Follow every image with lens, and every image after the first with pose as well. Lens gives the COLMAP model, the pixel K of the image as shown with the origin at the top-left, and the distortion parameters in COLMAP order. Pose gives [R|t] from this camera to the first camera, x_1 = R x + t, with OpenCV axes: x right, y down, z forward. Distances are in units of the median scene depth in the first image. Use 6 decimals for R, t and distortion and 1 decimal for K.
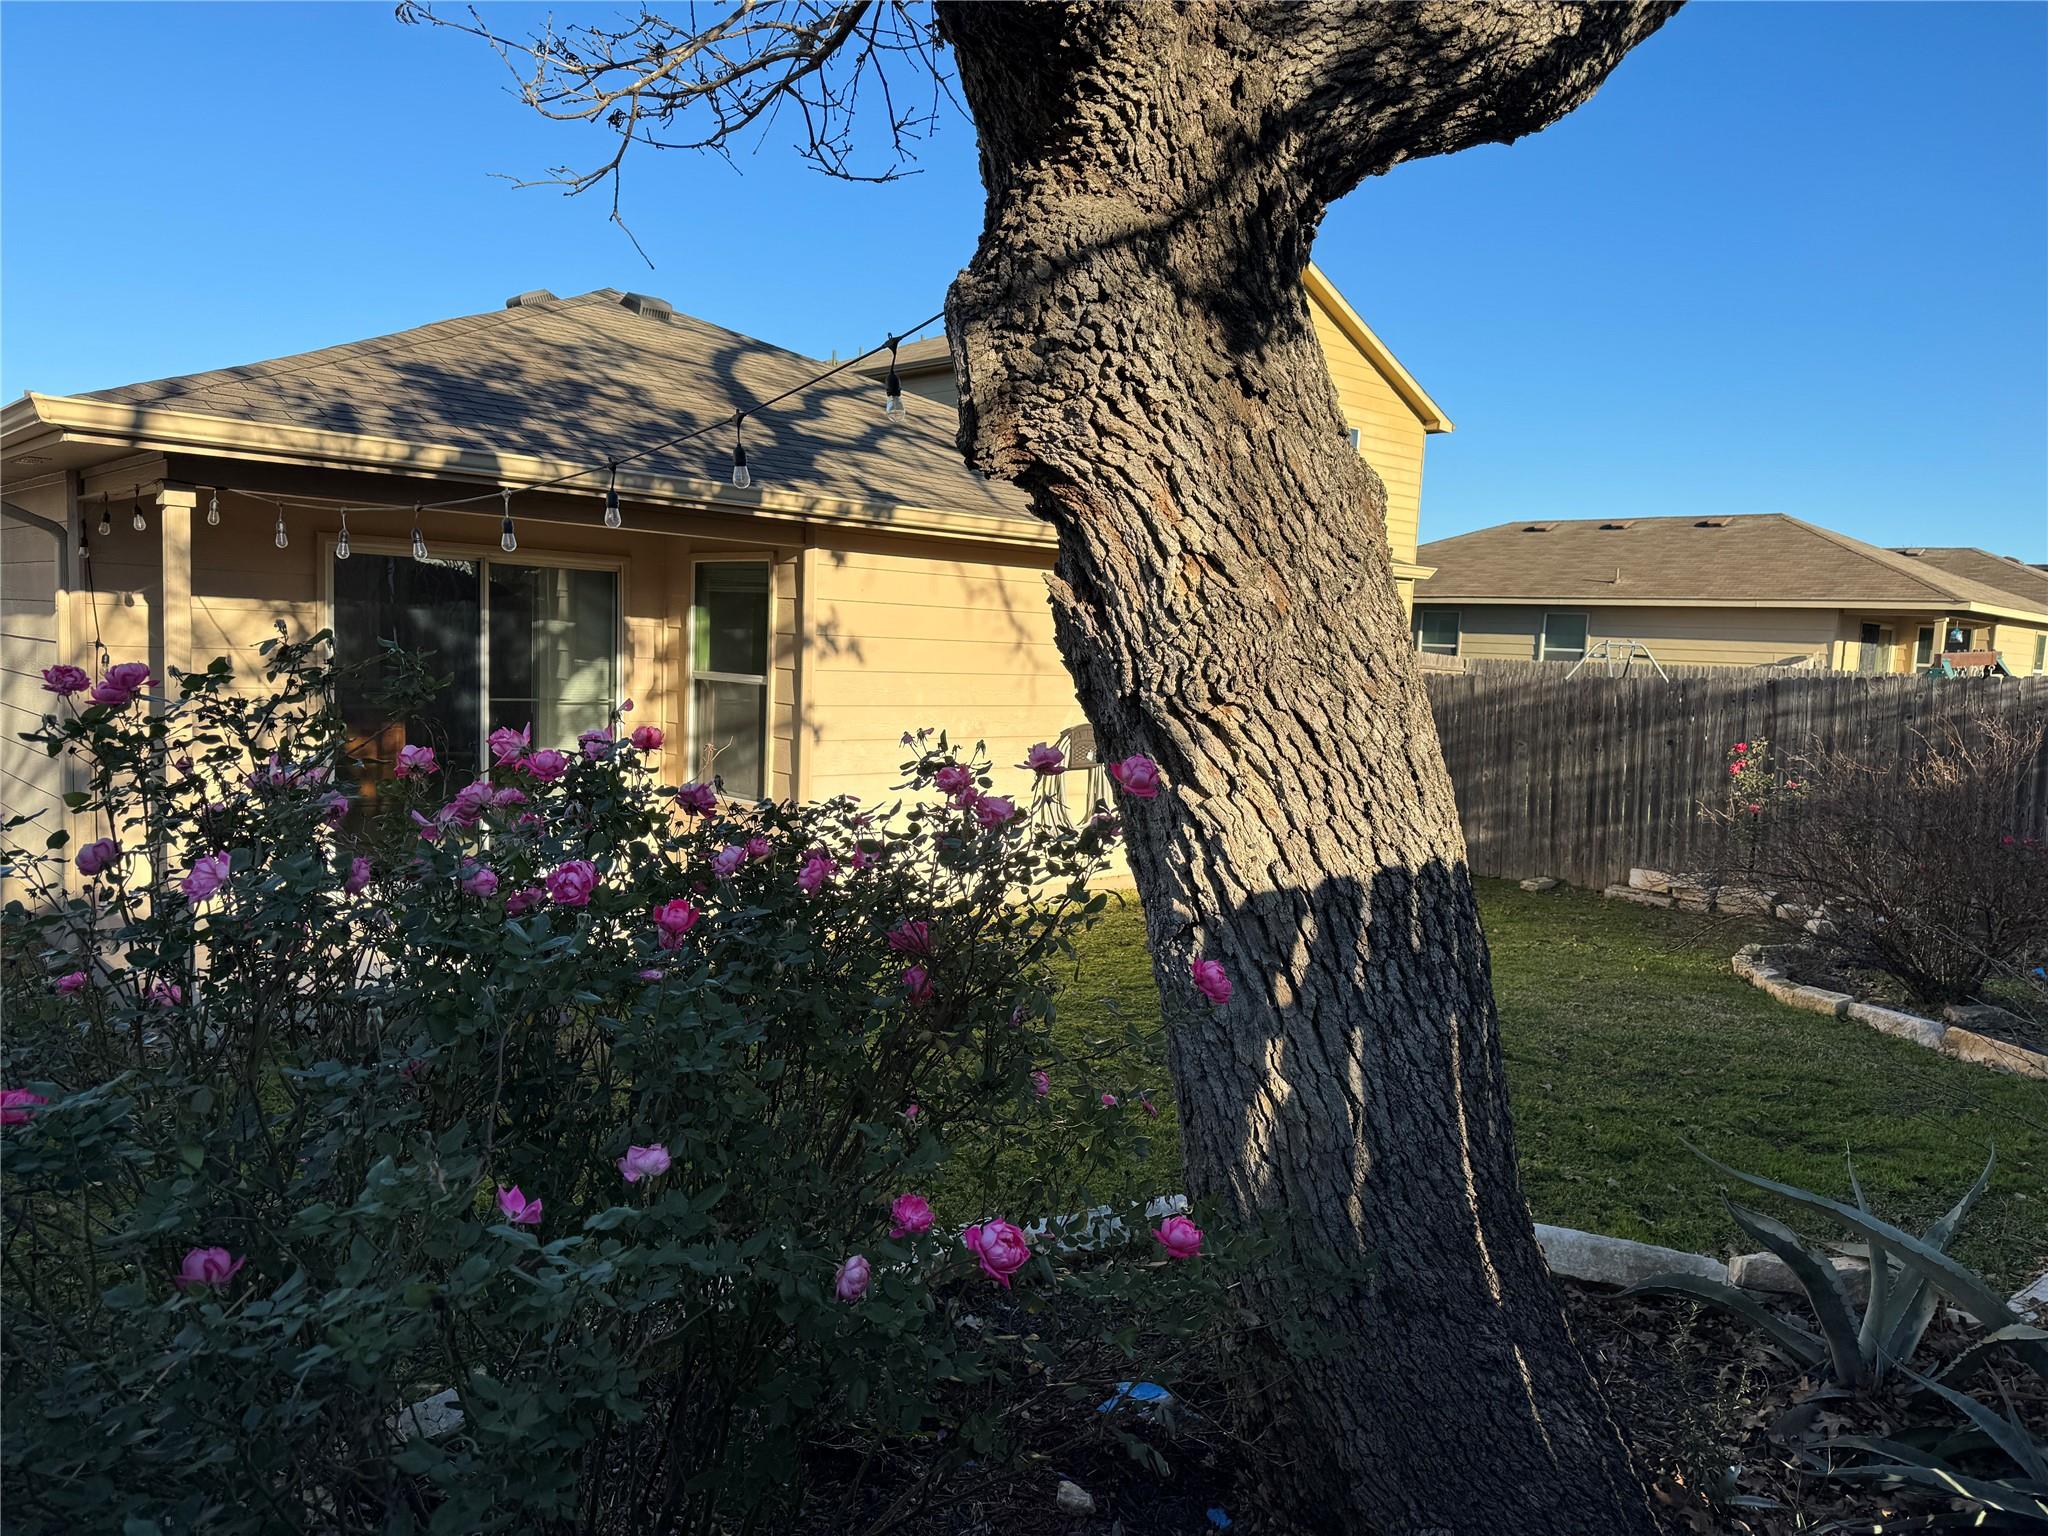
lens RADIAL K [[1448.3, 0, 1032.0], [0, 1448.3, 782.7], [0, 0, 1]] dist [0.079533, -0.031166]
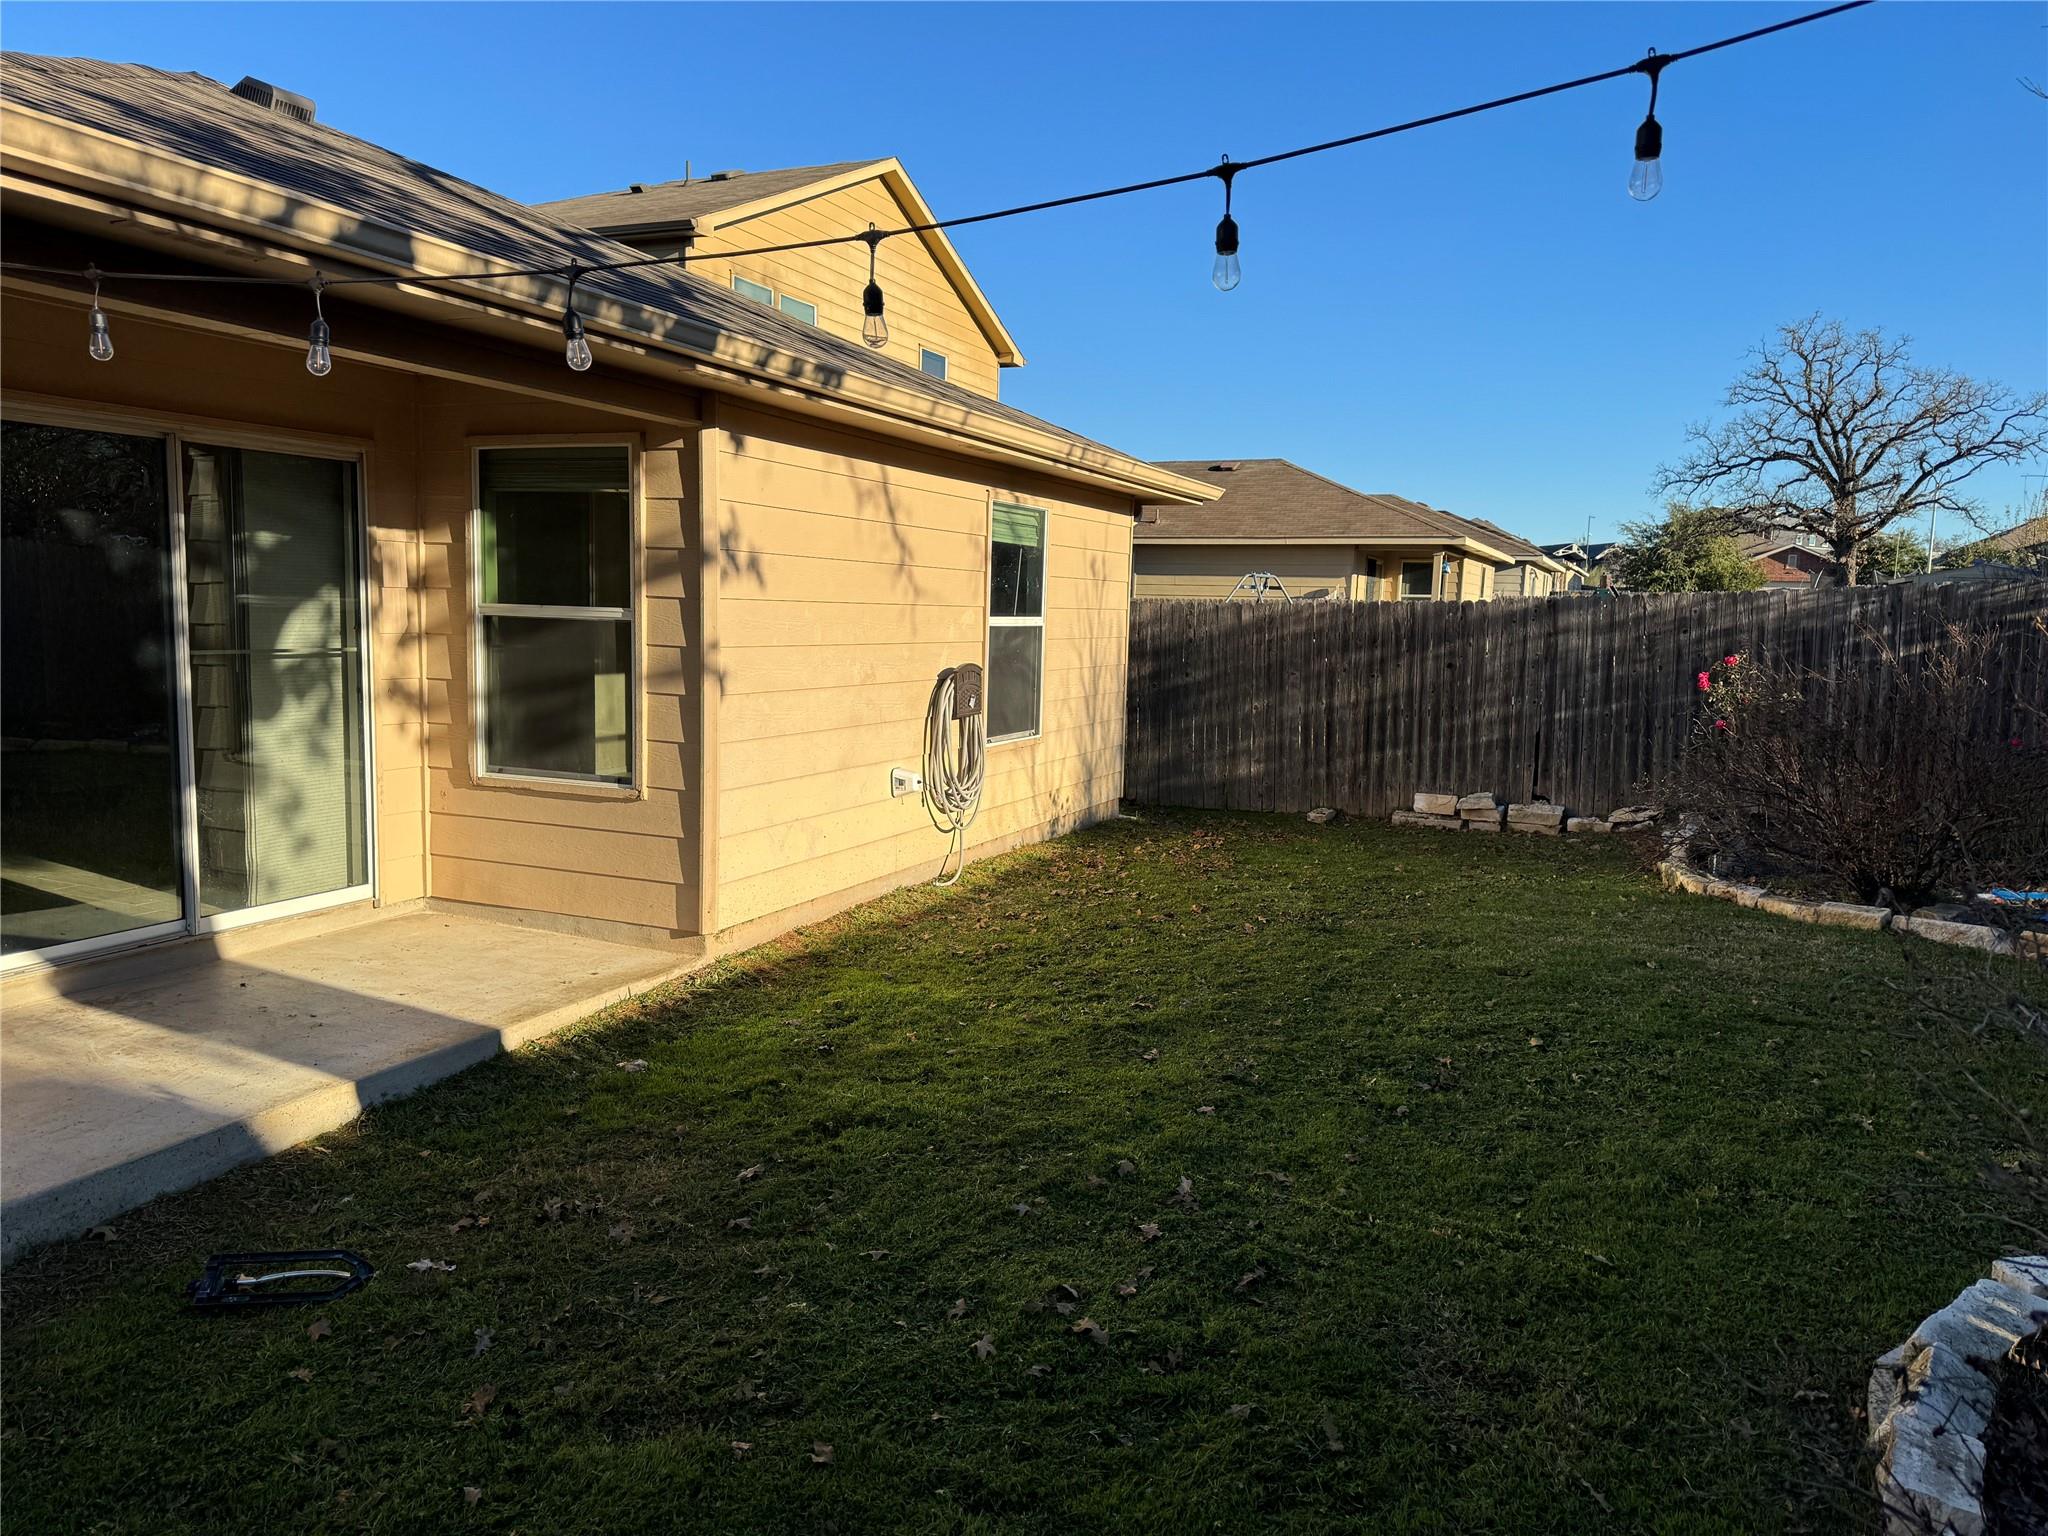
lens RADIAL K [[1448.3, 0, 1021.9], [0, 1448.3, 746.6], [0, 0, 1]] dist [0.079533, -0.031166]
pose [[0.926991, -0.054237, 0.371143, -0.251429], [0.050176, 0.998528, 0.020596, -0.008079], [-0.371713, -0.000470, 0.928347, 0.233056]]
